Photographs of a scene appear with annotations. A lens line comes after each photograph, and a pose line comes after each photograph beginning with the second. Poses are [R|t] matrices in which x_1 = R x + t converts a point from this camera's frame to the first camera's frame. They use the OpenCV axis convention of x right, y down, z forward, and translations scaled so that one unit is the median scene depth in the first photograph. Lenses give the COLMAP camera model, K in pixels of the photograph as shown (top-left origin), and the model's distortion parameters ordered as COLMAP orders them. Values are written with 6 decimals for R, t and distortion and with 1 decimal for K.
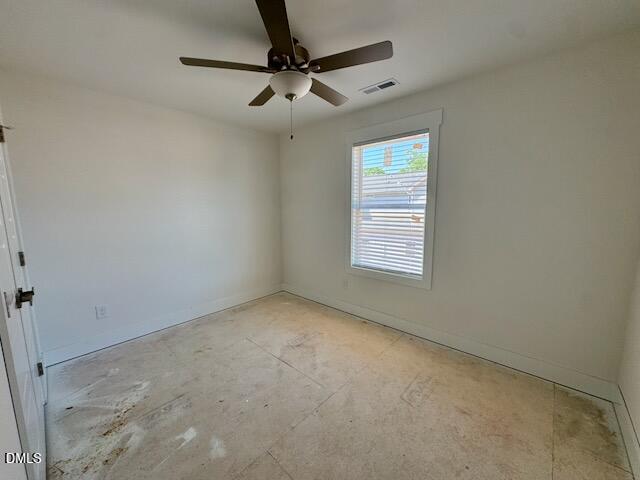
lens RADIAL K [[257.3, 0, 319.4], [0, 257.3, 240.6], [0, 0, 1]] dist [0.001303, -0.000018]
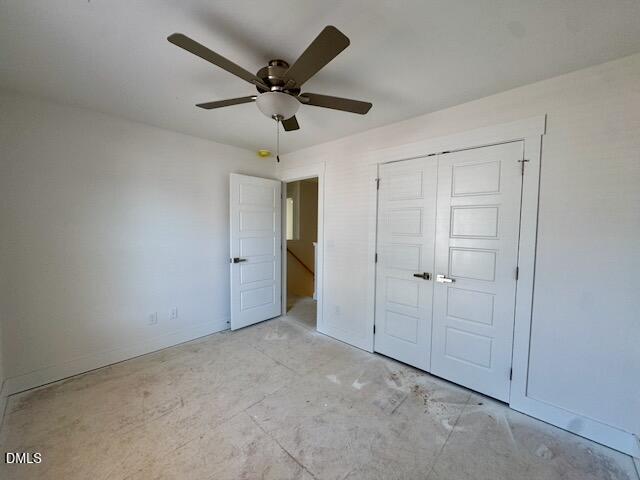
lens RADIAL K [[257.3, 0, 319.4], [0, 257.3, 240.6], [0, 0, 1]] dist [0.001303, -0.000018]
pose [[-0.999933, -0.001253, 0.011512, -0.277833], [0.000990, 0.981245, 0.192762, -0.286030], [-0.011538, 0.192760, -0.981178, 2.036547]]
